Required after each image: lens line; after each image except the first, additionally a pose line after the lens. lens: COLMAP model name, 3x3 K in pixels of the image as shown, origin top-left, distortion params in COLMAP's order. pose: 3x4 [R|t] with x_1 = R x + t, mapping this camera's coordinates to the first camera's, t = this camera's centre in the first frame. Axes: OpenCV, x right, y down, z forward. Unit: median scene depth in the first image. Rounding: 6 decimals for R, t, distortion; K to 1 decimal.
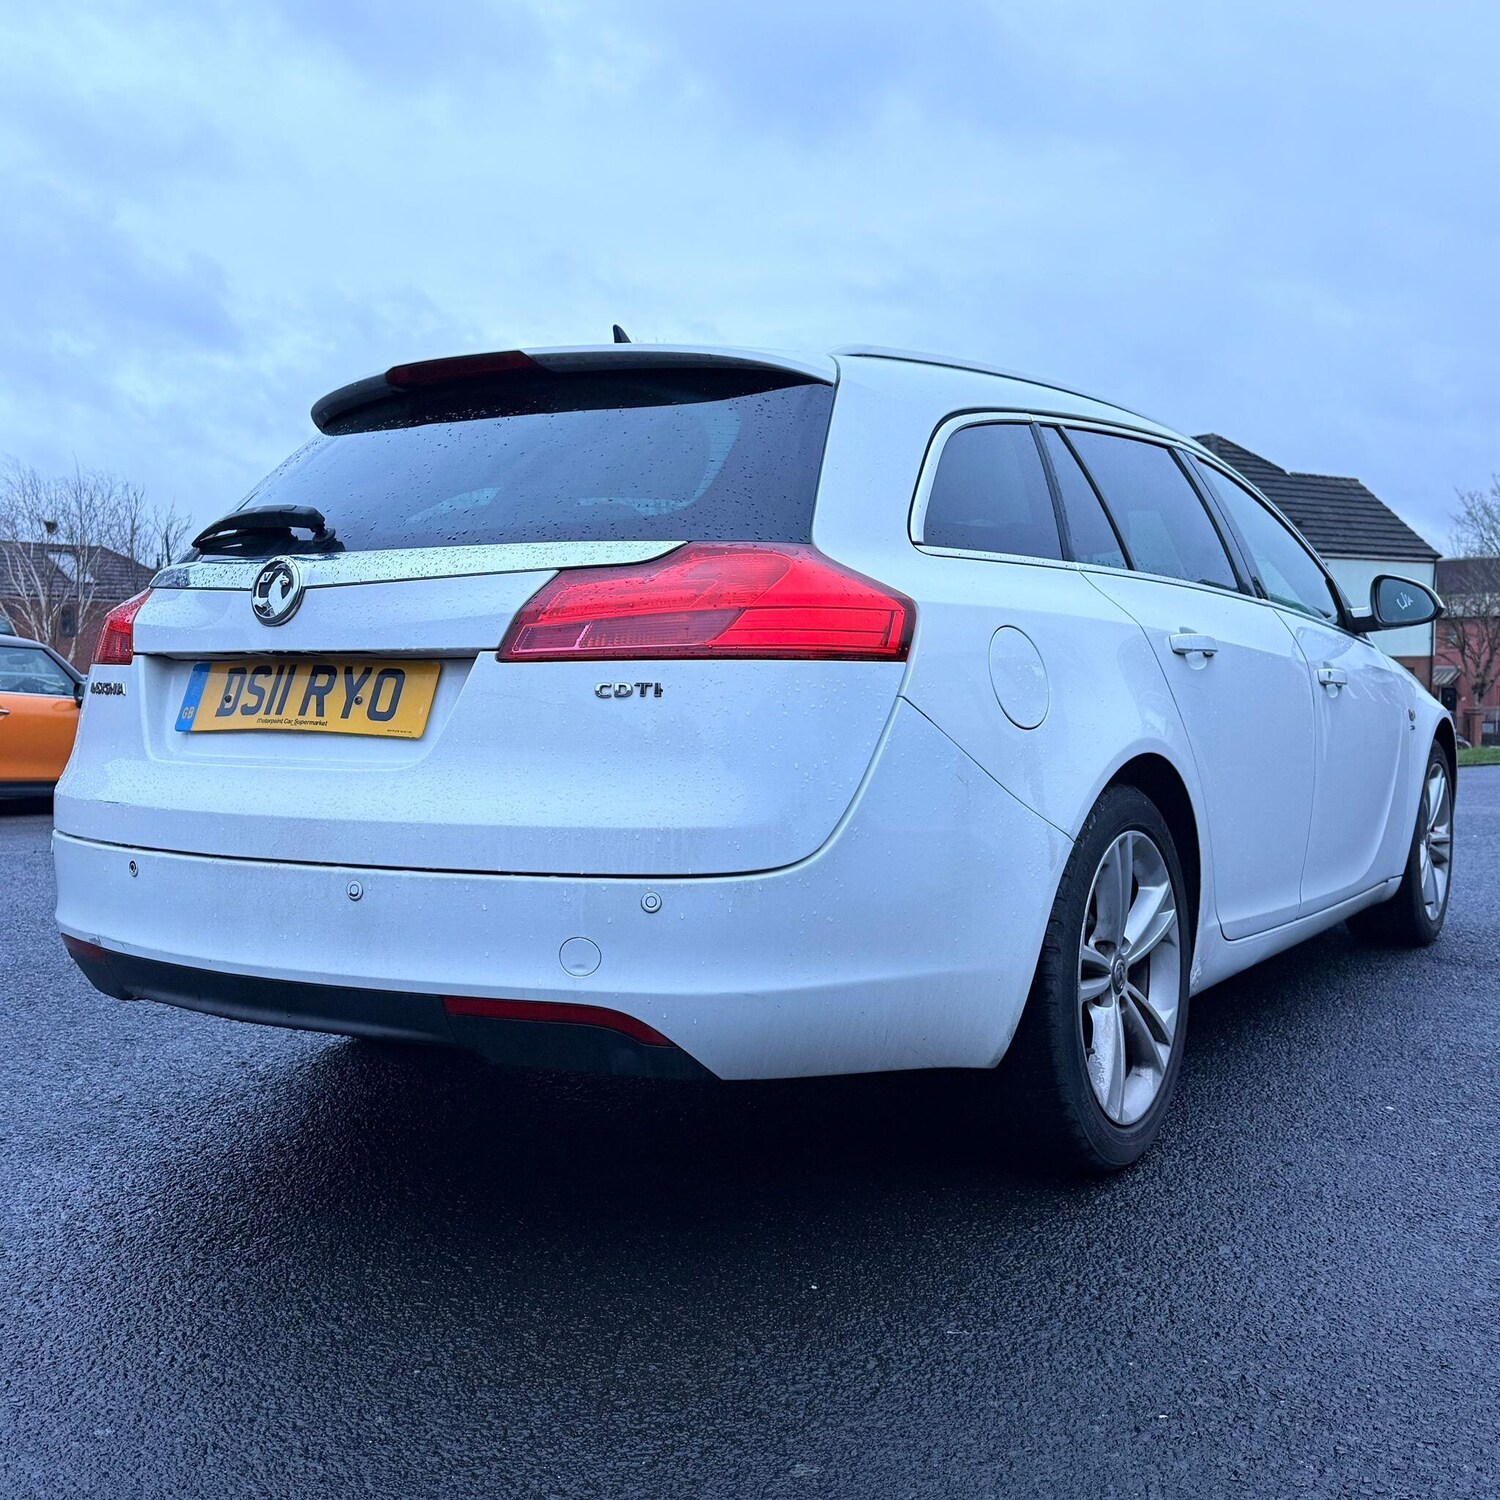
lens RADIAL K [[1956.8, 0, 728.5], [0, 1956.8, 750.9], [0, 0, 1]] dist [0.109168, -0.323196]
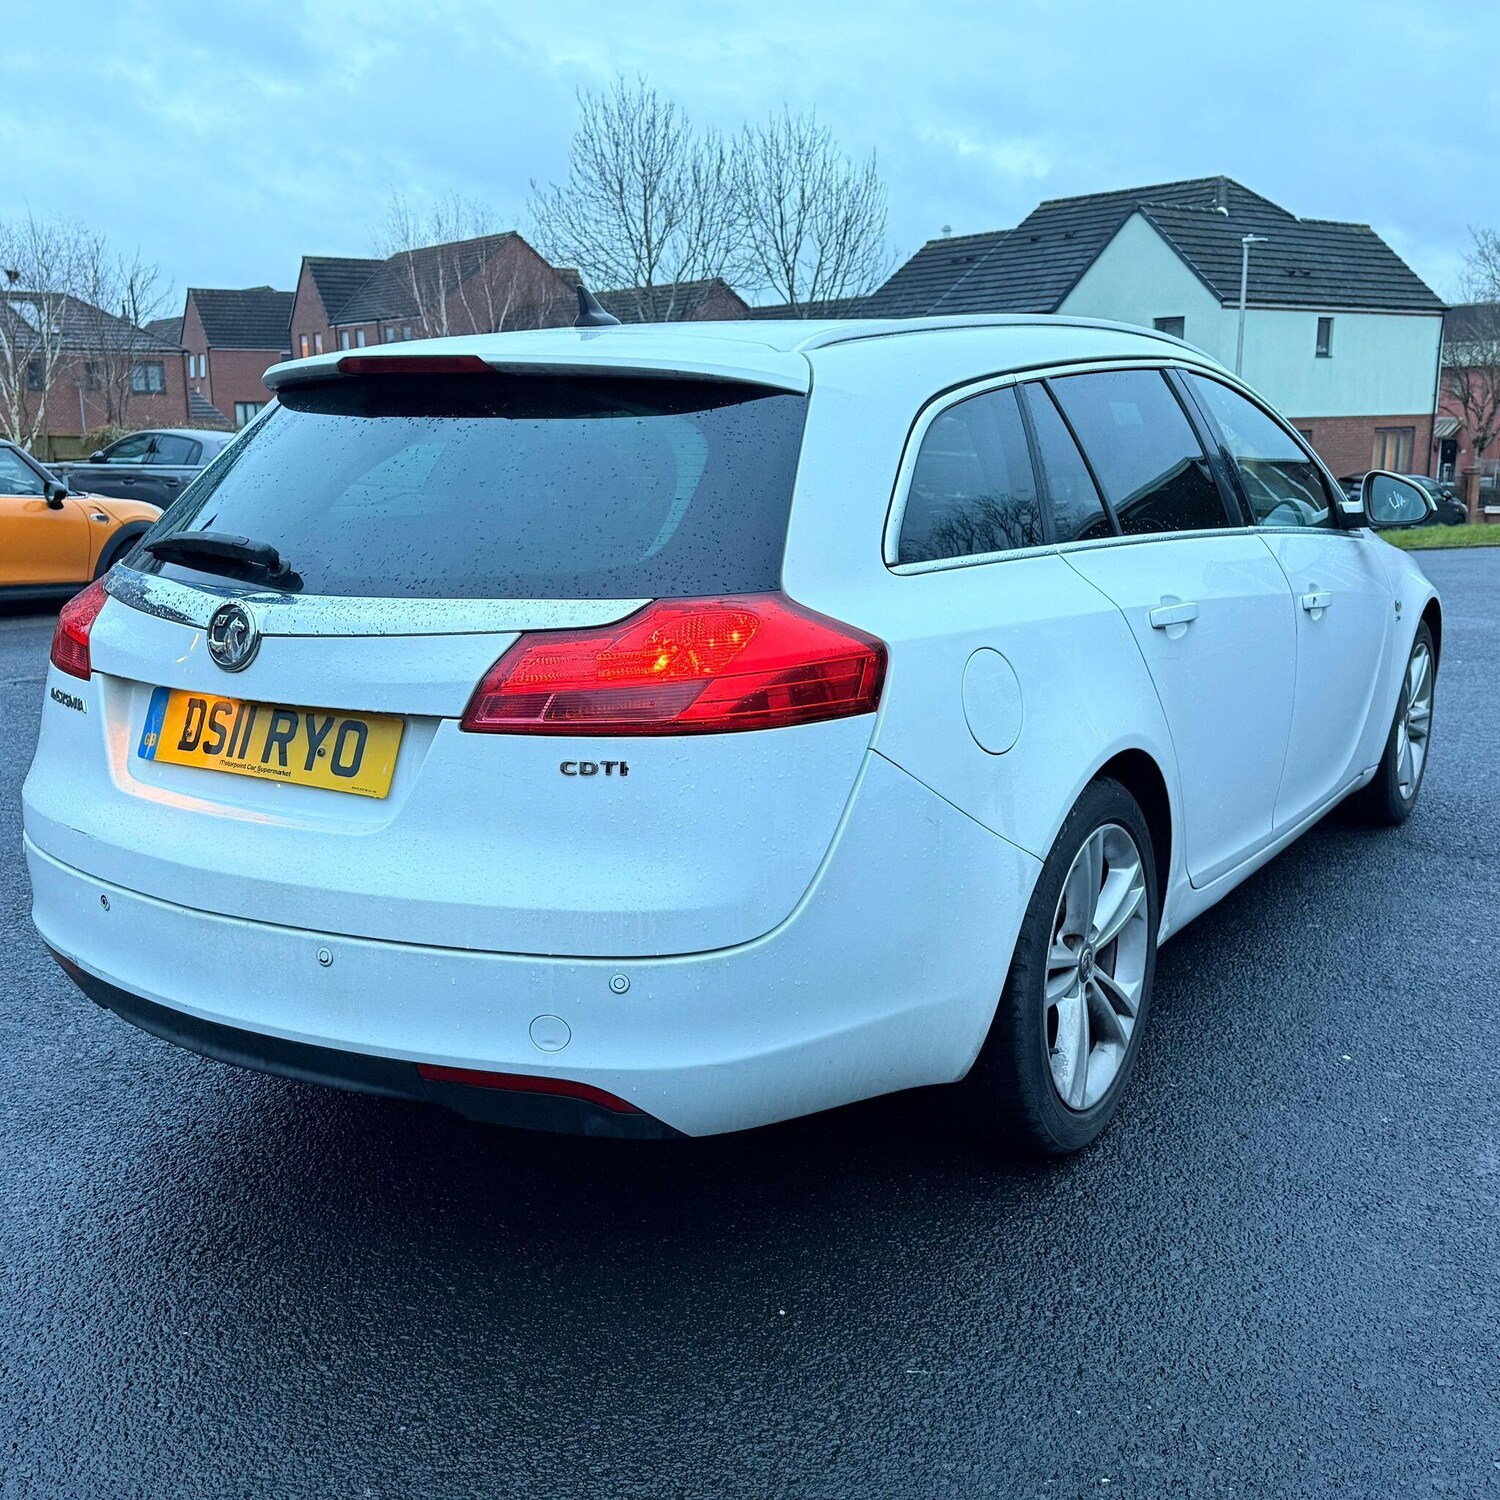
lens RADIAL K [[1948.8, 0, 750.0], [0, 1948.8, 750.0], [0, 0, 1]] dist [0.125882, -0.372408]
pose [[0.999936, -0.005108, 0.010060, 0.016502], [0.003016, 0.980207, 0.197952, -0.216186], [-0.010872, -0.197909, 0.980160, 0.033038]]
